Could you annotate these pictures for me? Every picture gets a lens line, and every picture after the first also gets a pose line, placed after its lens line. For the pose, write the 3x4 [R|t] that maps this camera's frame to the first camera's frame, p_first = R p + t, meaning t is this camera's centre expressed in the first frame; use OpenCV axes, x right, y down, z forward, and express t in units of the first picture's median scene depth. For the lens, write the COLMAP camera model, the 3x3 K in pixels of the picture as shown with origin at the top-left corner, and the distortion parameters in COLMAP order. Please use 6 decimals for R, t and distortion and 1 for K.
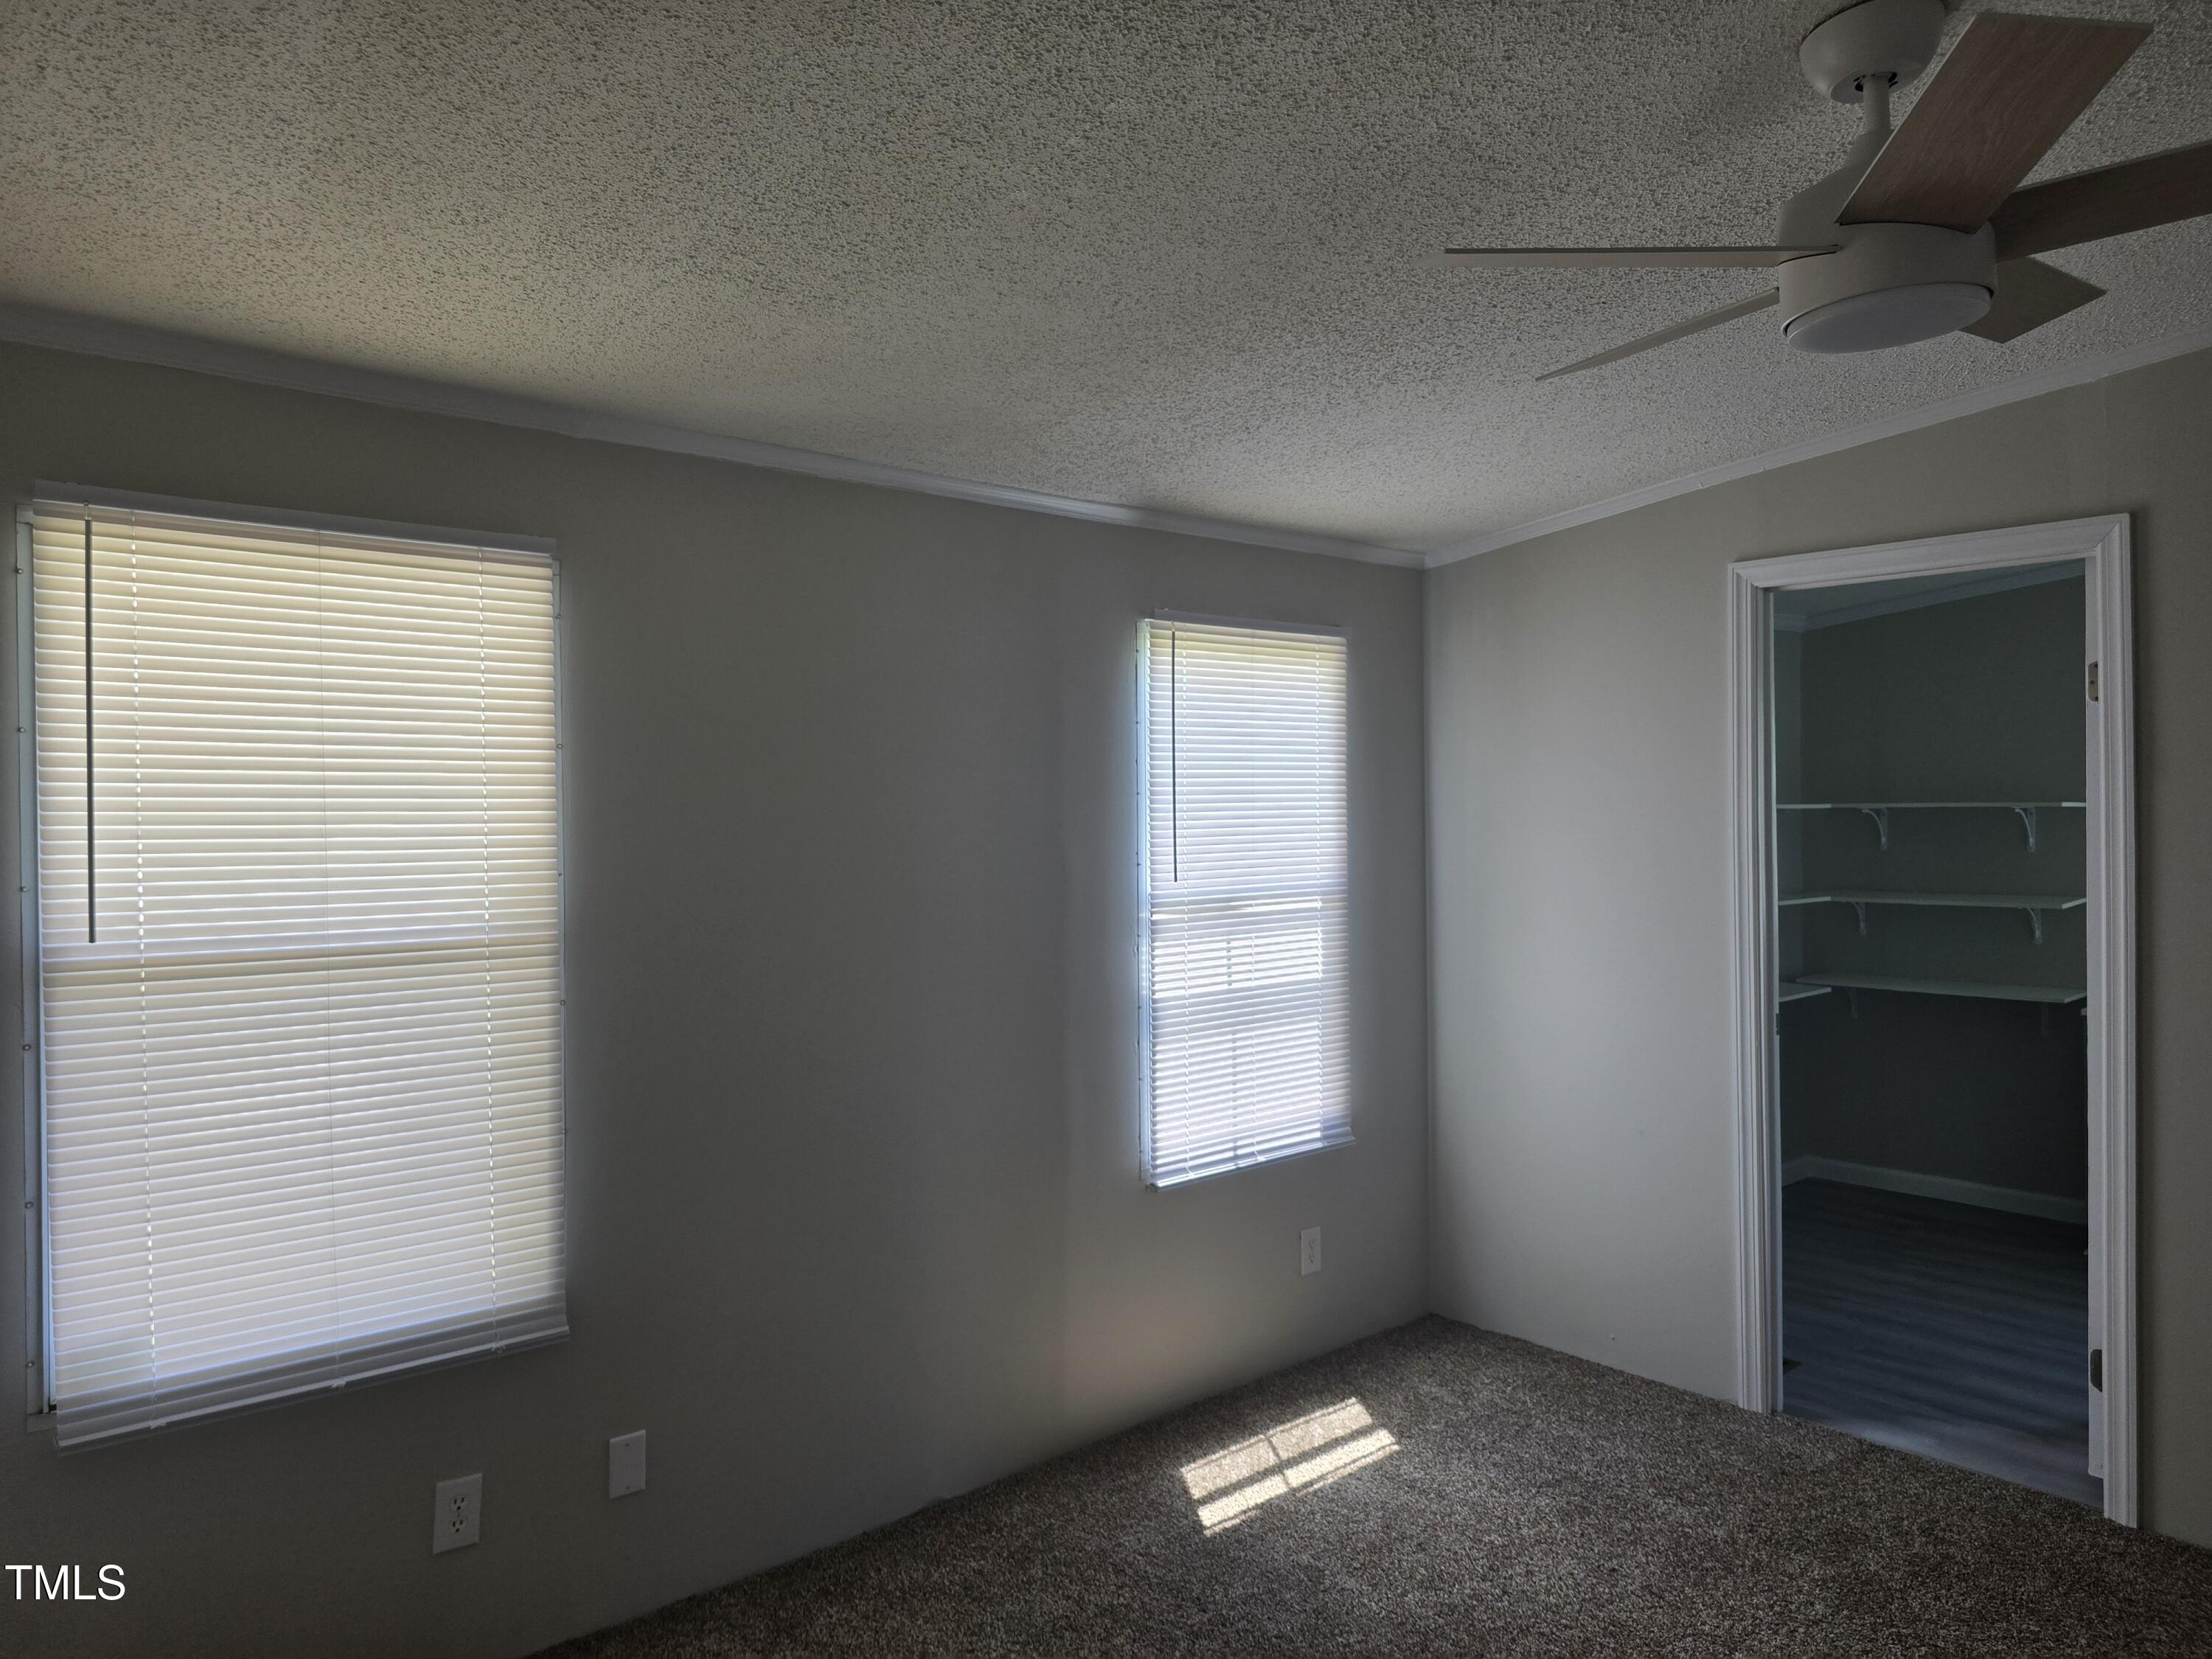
lens RADIAL K [[1491.5, 0, 1161.5], [0, 1491.5, 824.1], [0, 0, 1]] dist [0.084527, -0.061956]
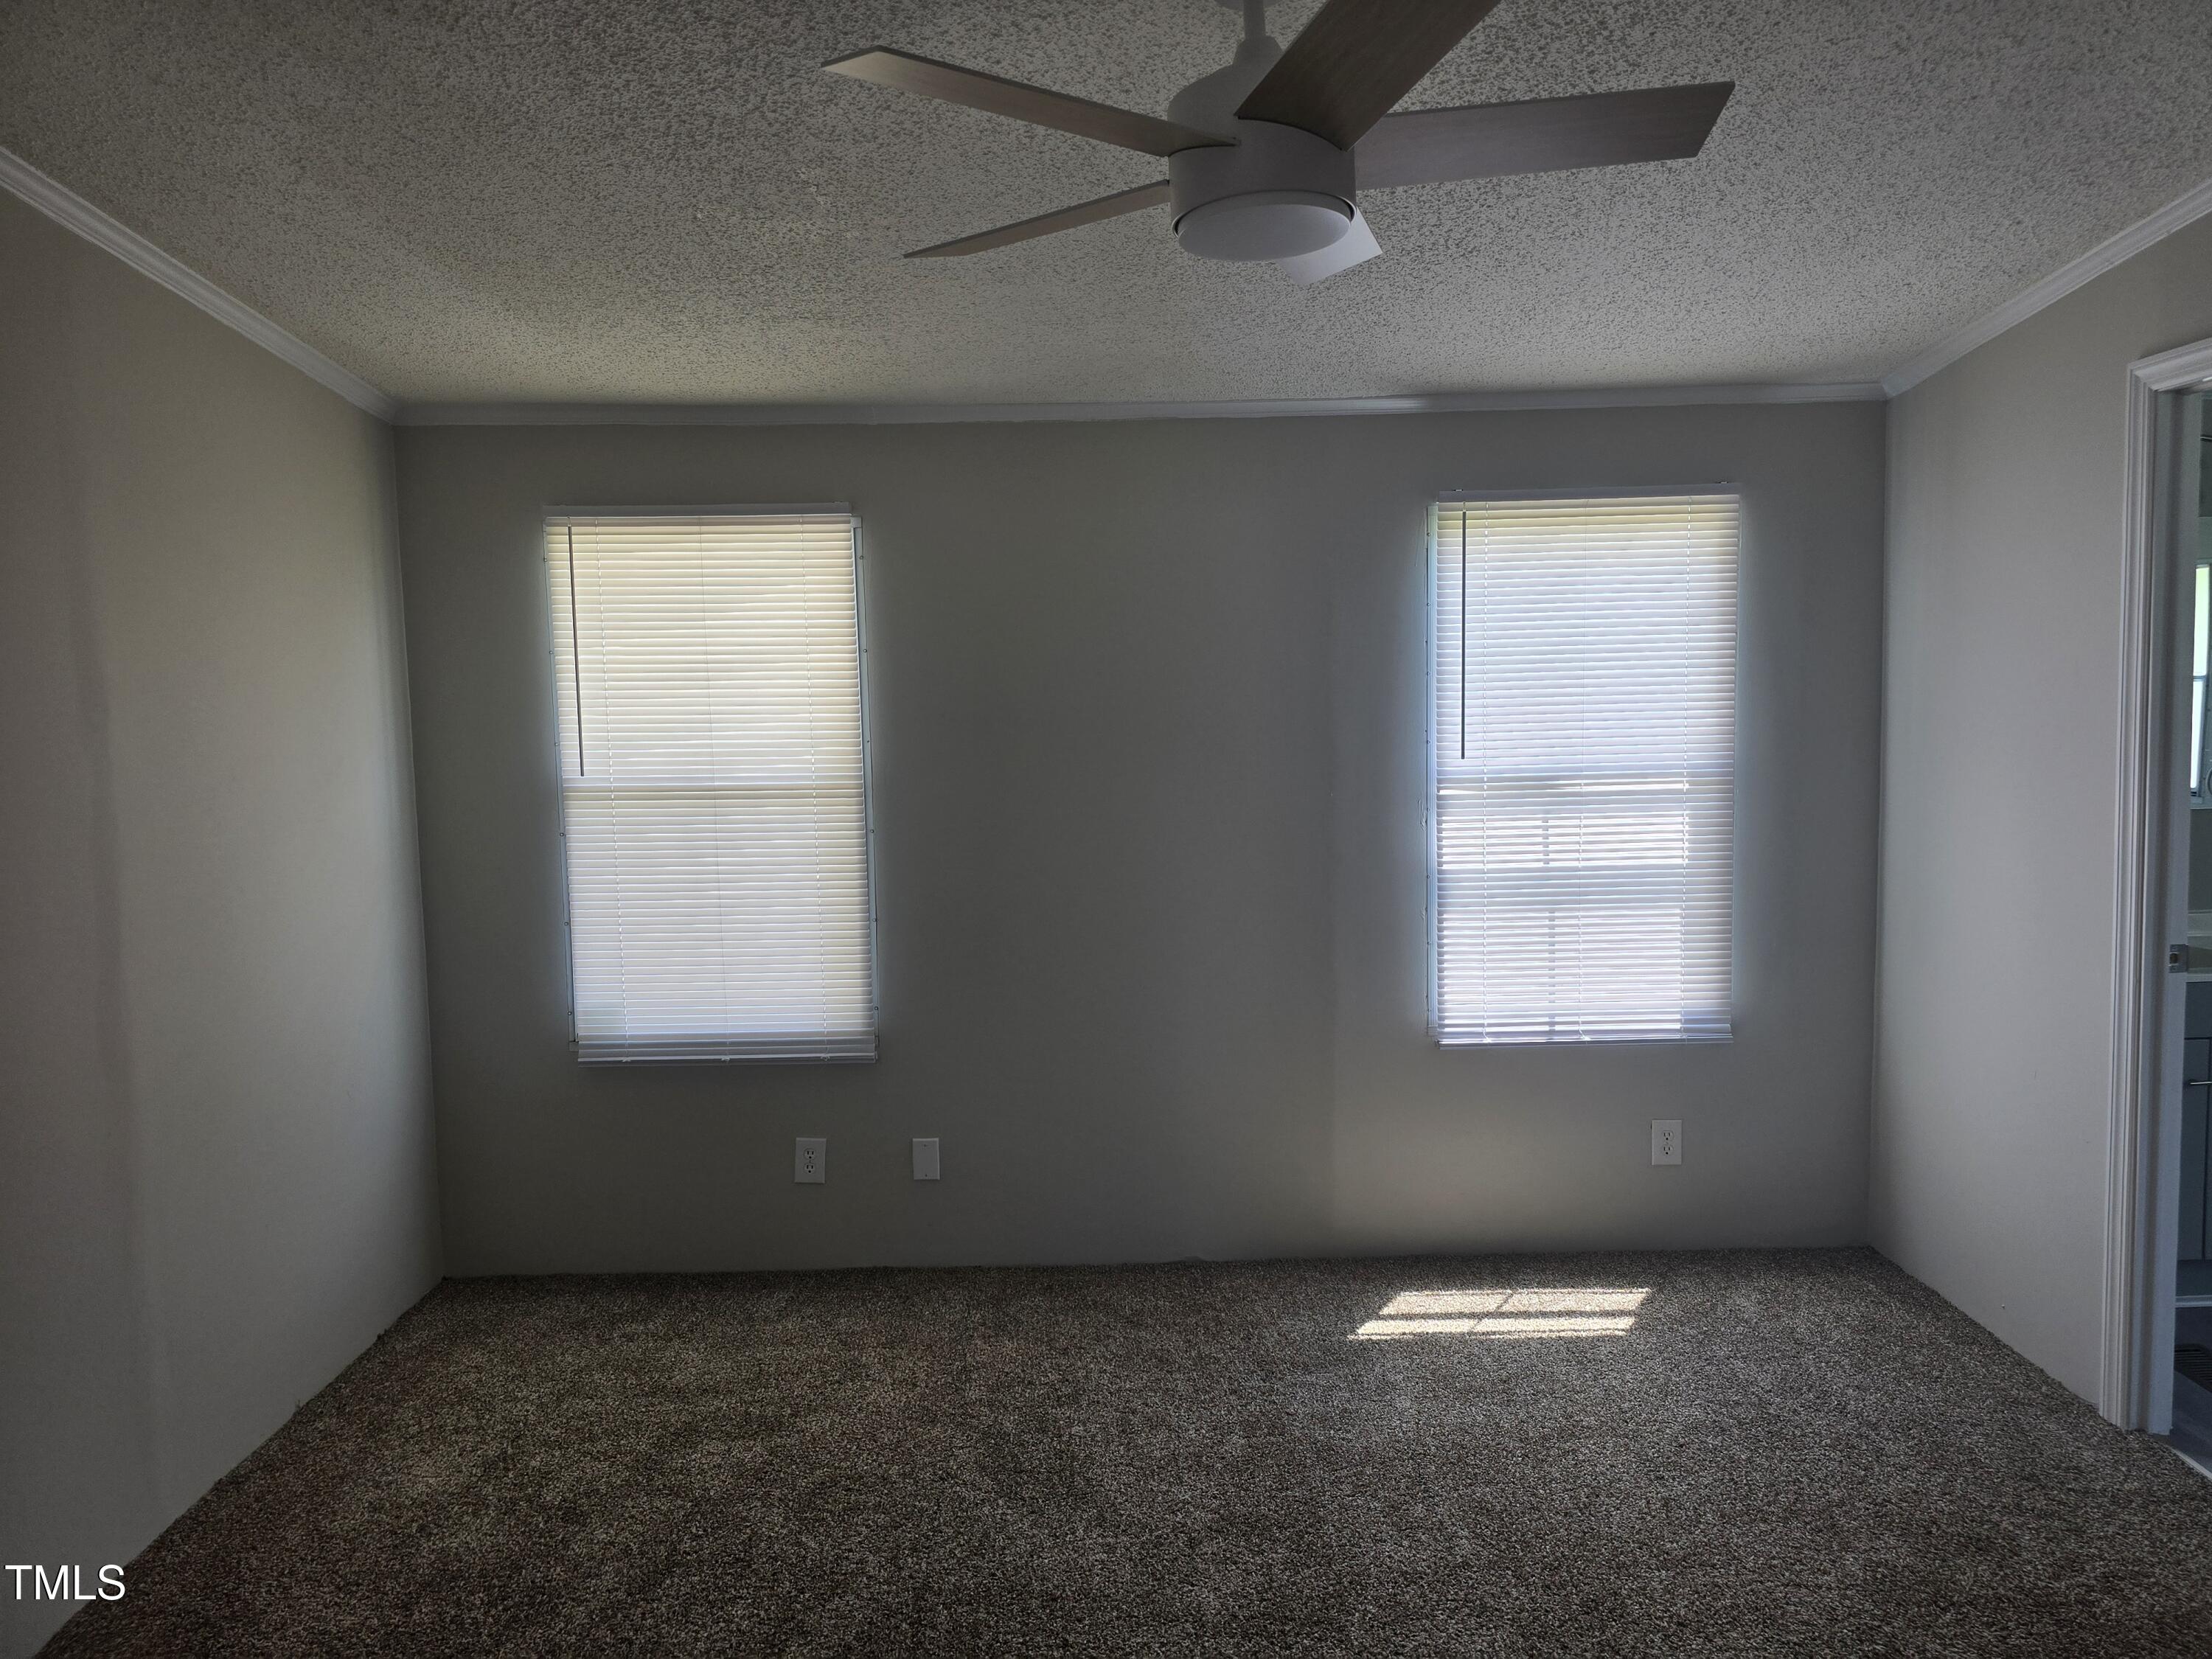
lens RADIAL K [[1491.5, 0, 1161.5], [0, 1491.5, 824.1], [0, 0, 1]] dist [0.084527, -0.061956]
pose [[0.769957, 0.053065, -0.635885, 0.512369], [0.004621, 0.996046, 0.088717, -0.009525], [0.638079, -0.071246, 0.766668, 0.067175]]
